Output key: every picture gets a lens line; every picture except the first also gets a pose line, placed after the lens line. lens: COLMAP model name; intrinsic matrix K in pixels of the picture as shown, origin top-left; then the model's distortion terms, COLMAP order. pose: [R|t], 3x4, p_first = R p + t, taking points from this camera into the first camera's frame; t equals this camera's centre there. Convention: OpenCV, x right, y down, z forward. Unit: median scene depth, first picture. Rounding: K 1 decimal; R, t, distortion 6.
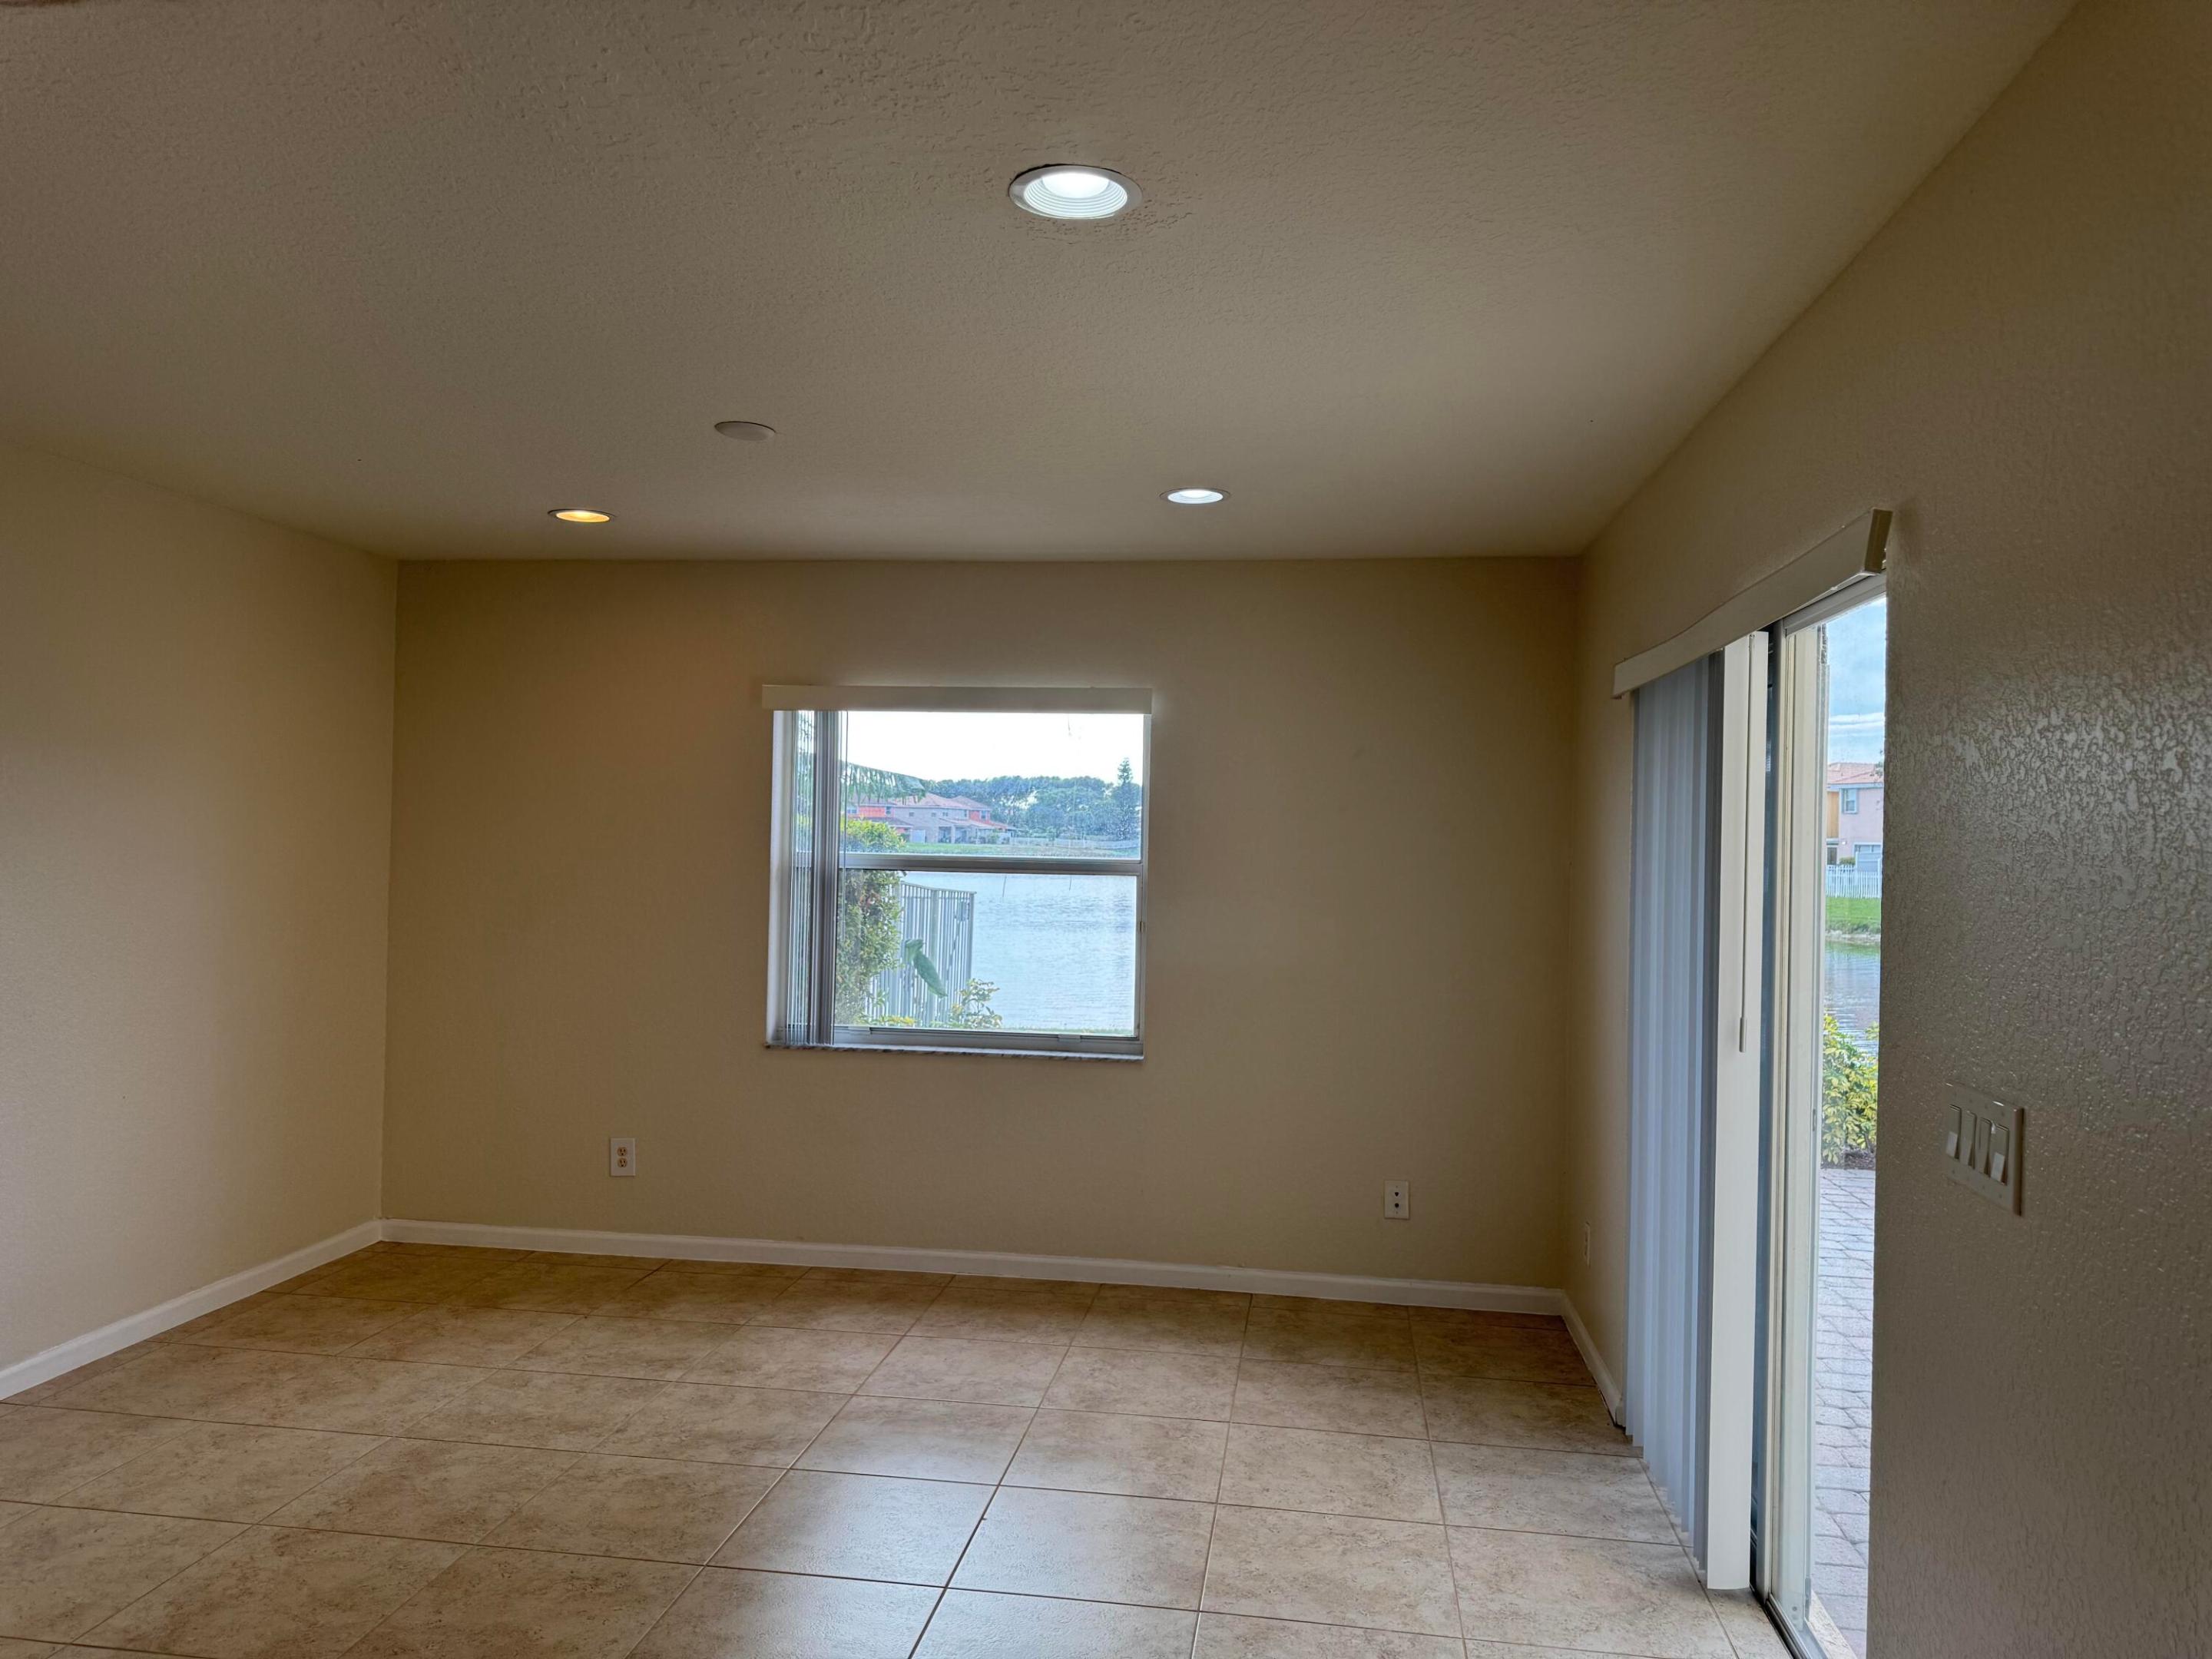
lens RADIAL K [[1587.0, 0, 1110.5], [0, 1587.0, 833.3], [0, 0, 1]] dist [0.001323, -0.008129]
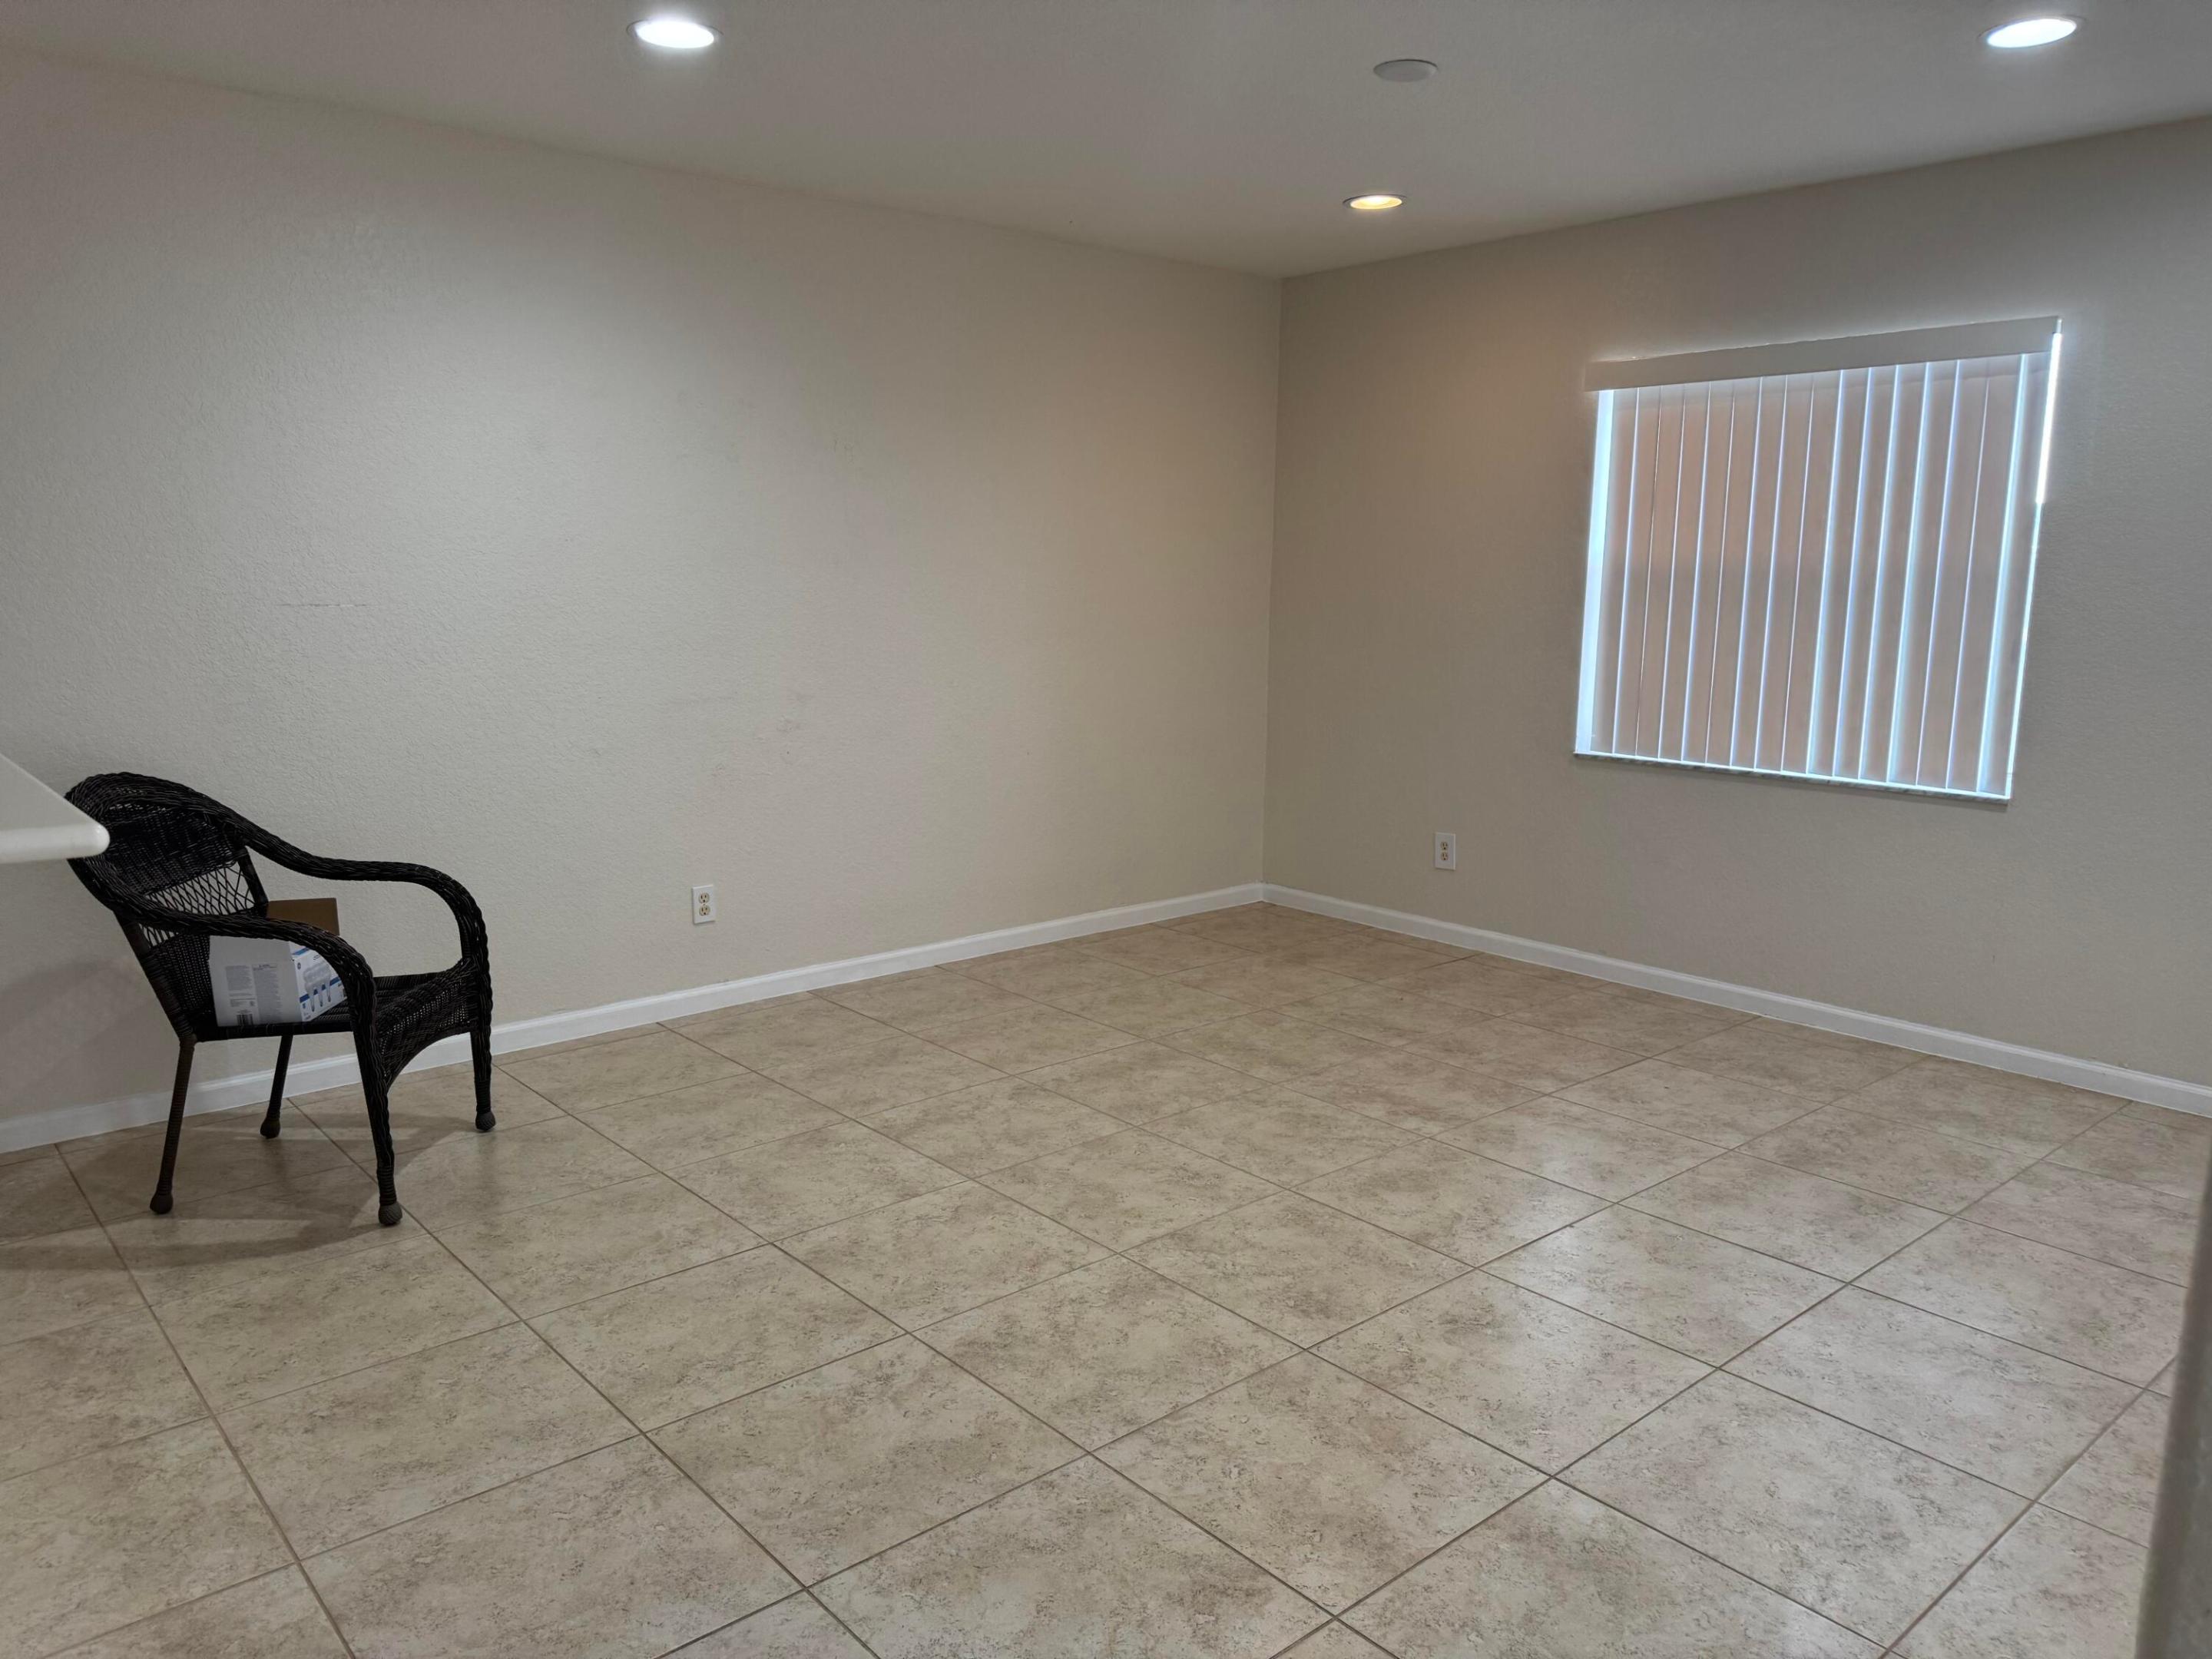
lens RADIAL K [[1566.5, 0, 1110.6], [0, 1566.5, 818.9], [0, 0, 1]] dist [0.110625, -0.159333]
pose [[0.768704, 0.096623, -0.632264, 0.232917], [-0.000586, 0.988630, 0.150371, 0.036030], [0.639604, -0.115220, 0.760020, 0.096965]]
